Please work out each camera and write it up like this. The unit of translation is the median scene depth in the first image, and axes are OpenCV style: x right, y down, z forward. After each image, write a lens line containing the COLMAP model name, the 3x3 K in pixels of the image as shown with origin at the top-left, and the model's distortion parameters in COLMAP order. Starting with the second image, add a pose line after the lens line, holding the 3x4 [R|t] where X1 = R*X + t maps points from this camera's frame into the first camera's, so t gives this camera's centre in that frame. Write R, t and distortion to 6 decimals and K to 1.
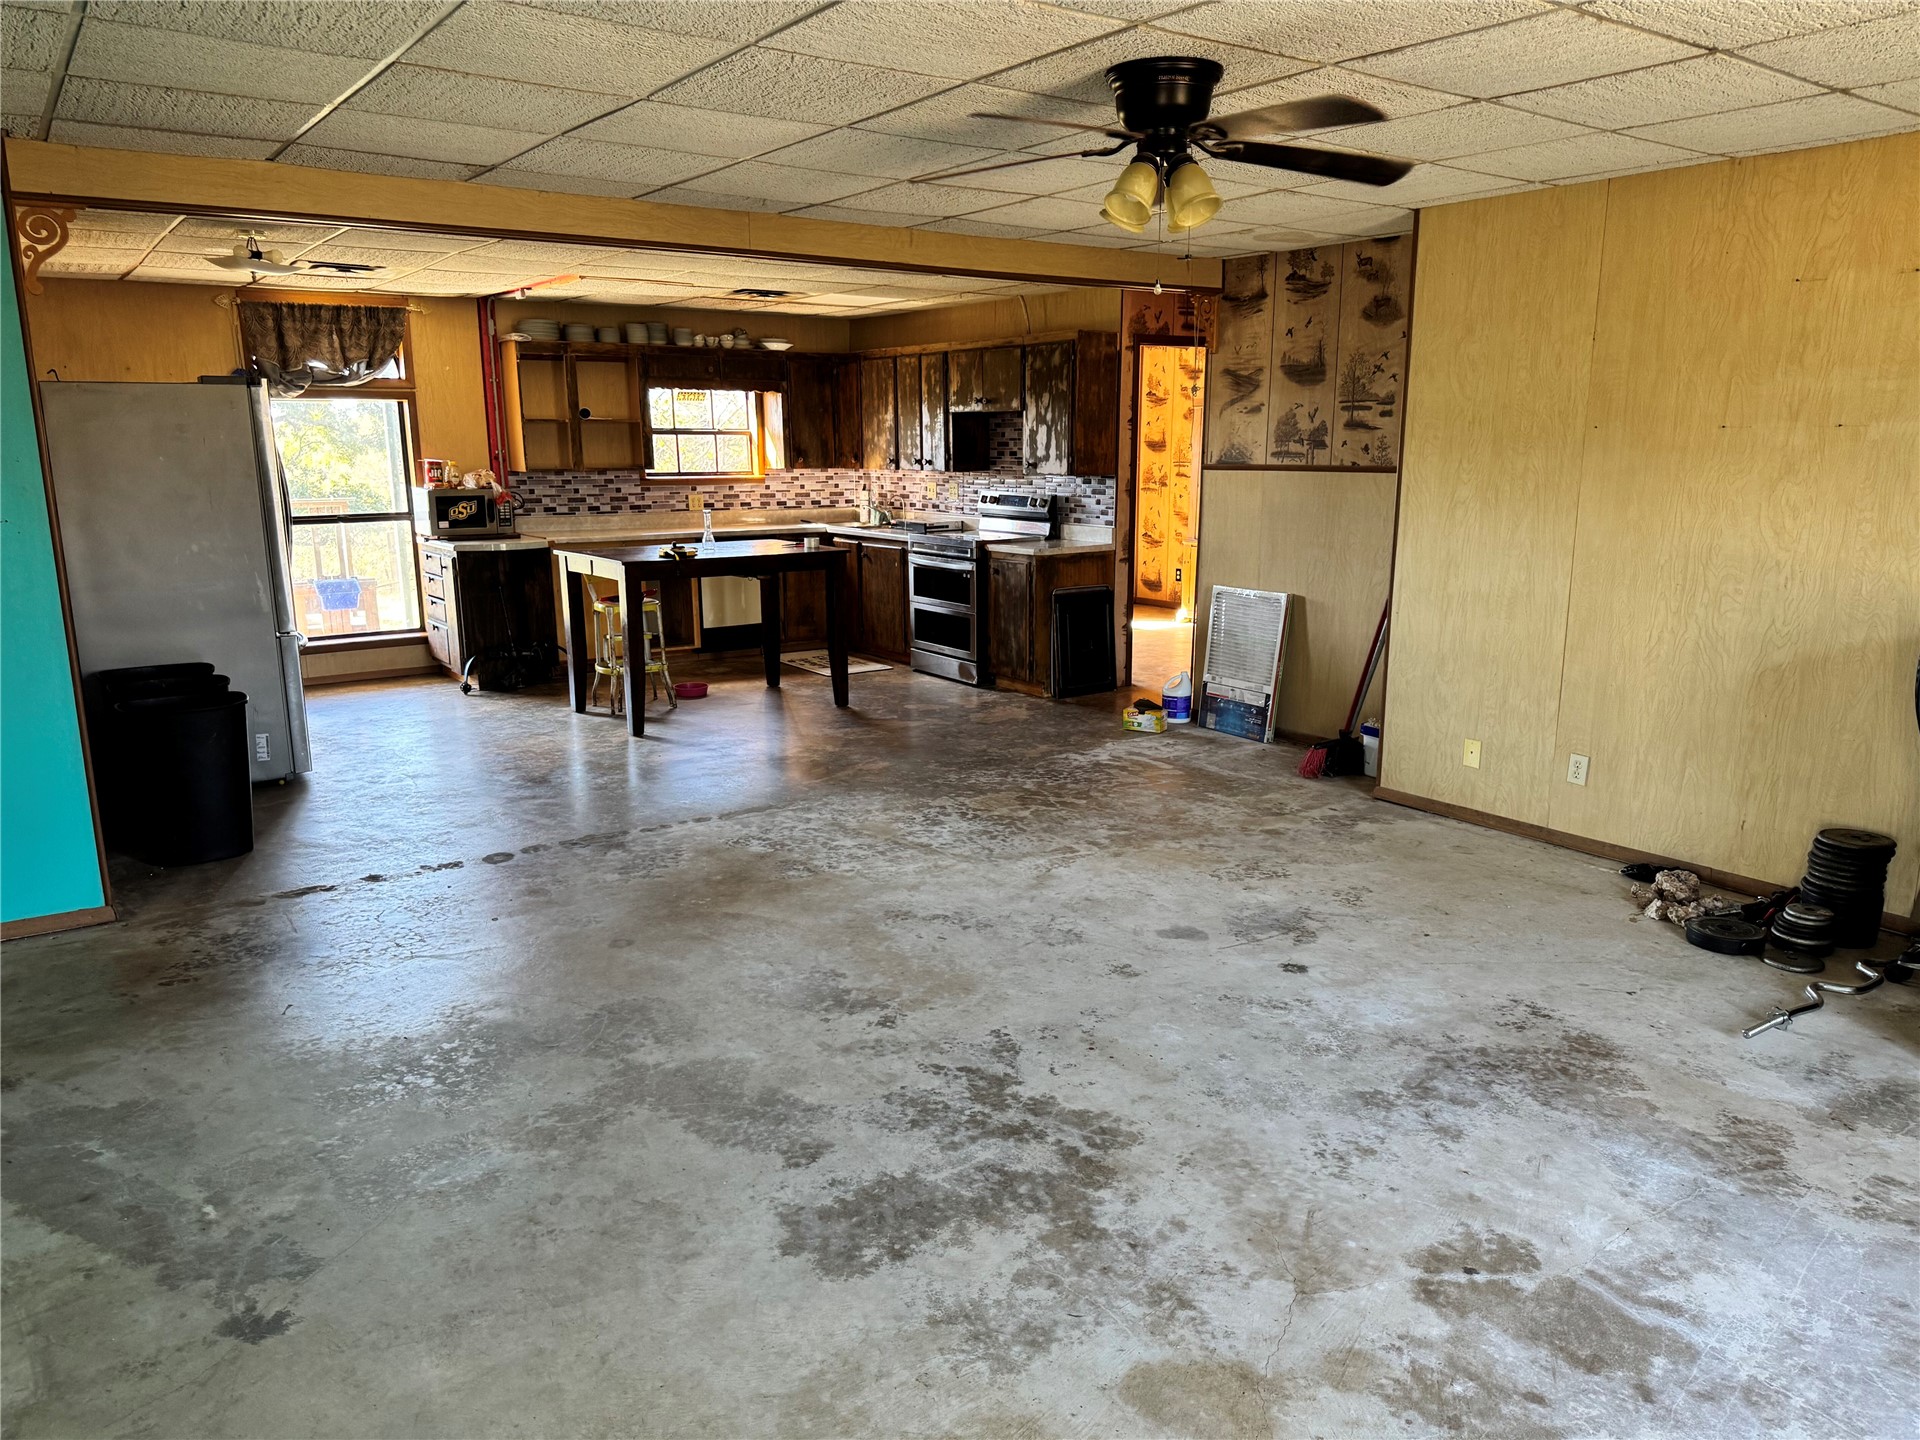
lens RADIAL K [[1358.5, 0, 960.0], [0, 1358.5, 720.0], [0, 0, 1]] dist [0.029843, -0.002841]
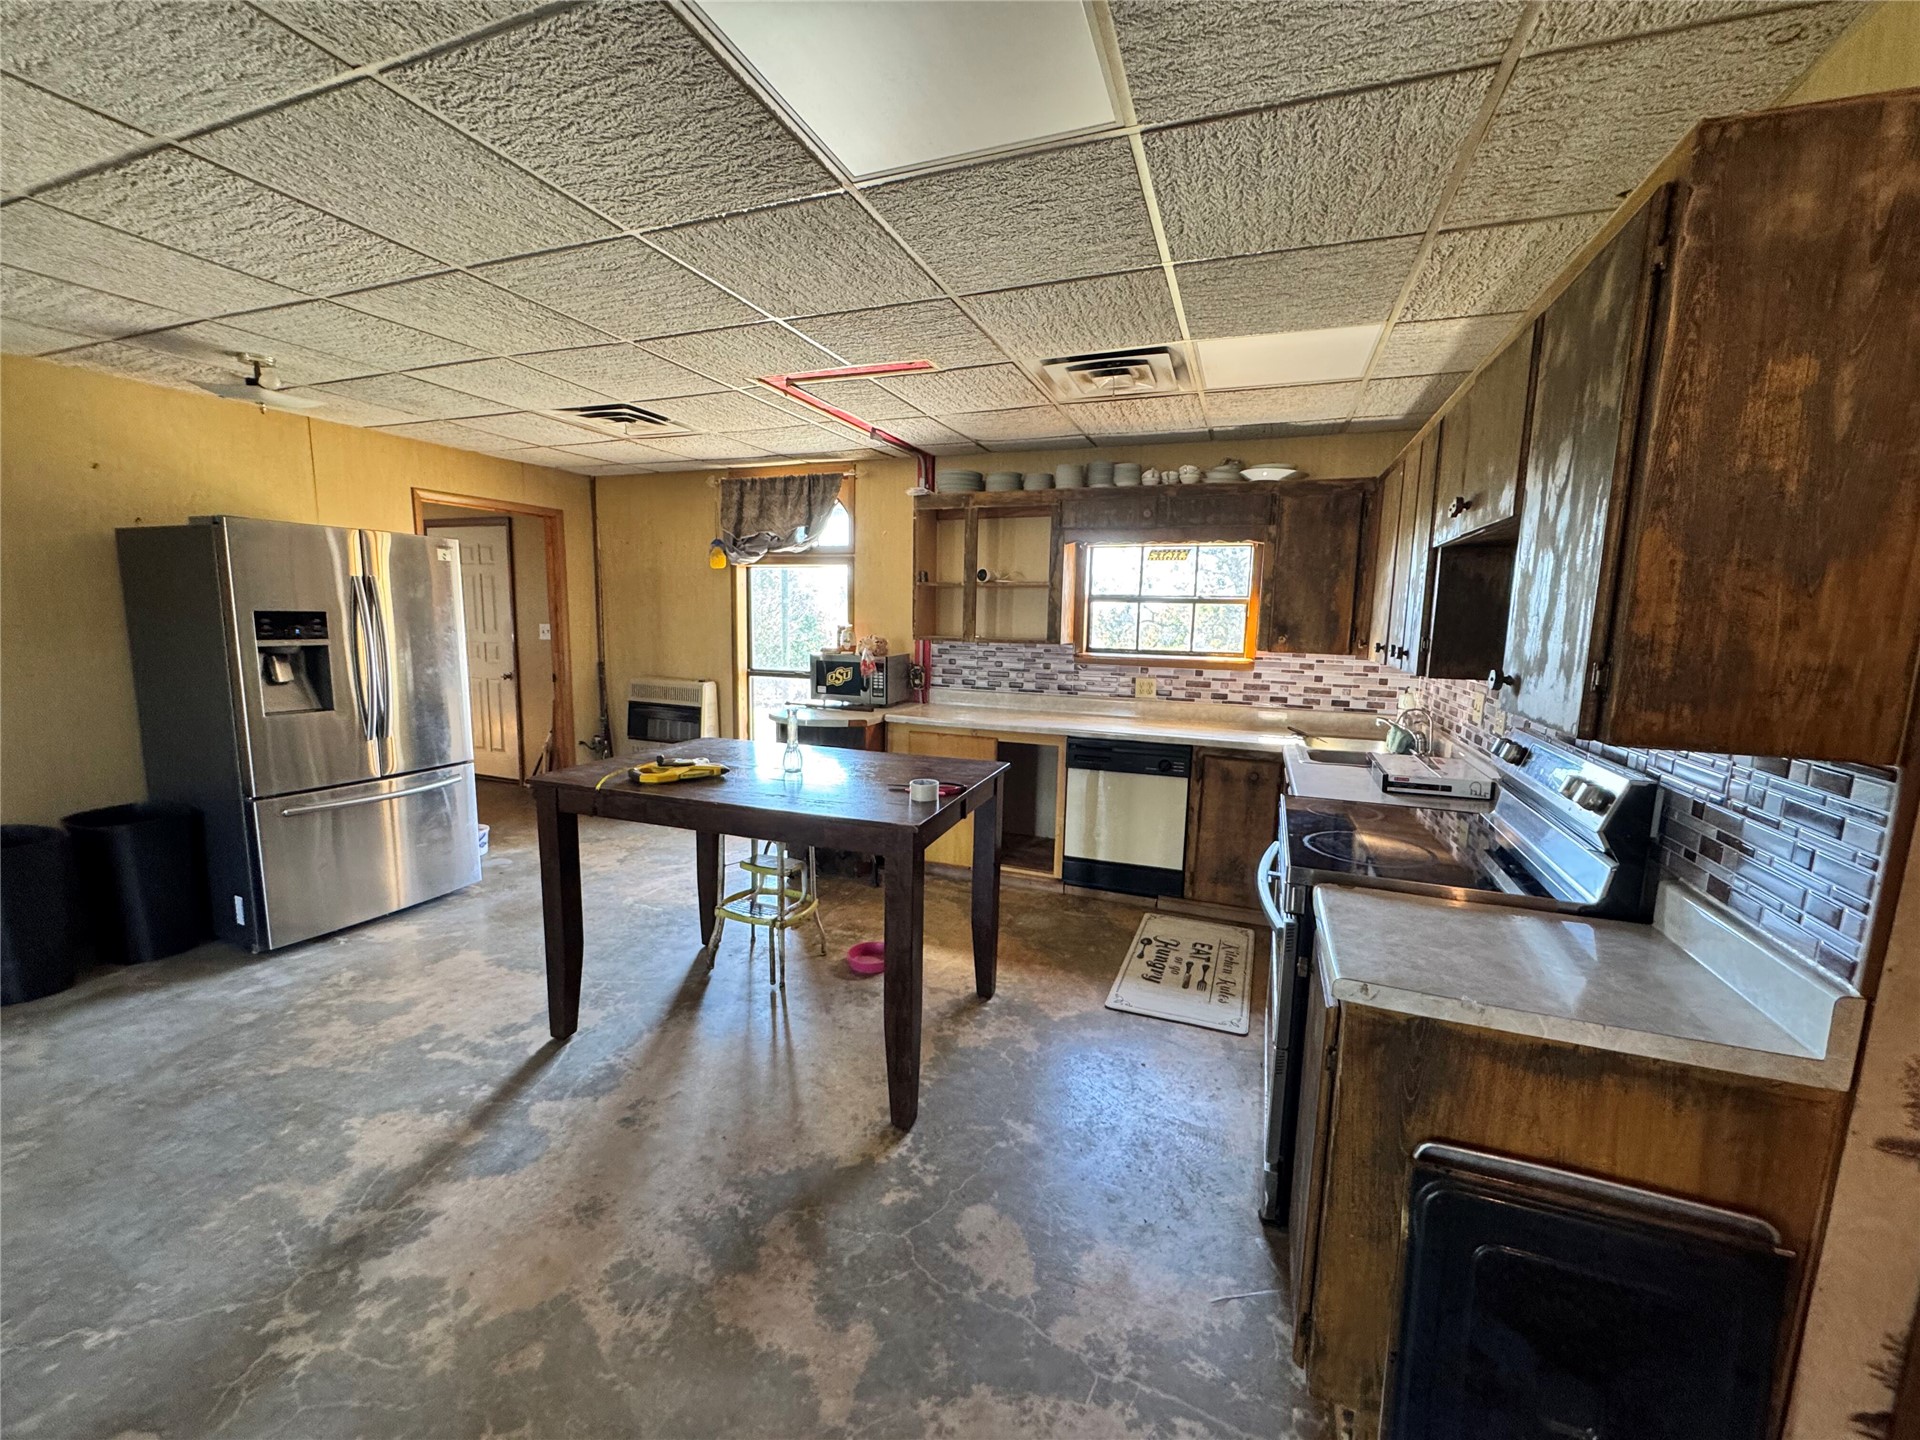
lens RADIAL K [[769.6, 0, 960.0], [0, 769.6, 720.0], [0, 0, 1]] dist [-0.002464, 0.000919]
pose [[0.567448, 0.129371, -0.813183, 0.110921], [-0.187766, 0.981891, 0.025186, -0.141030], [0.801715, 0.138396, 0.581463, 0.701122]]
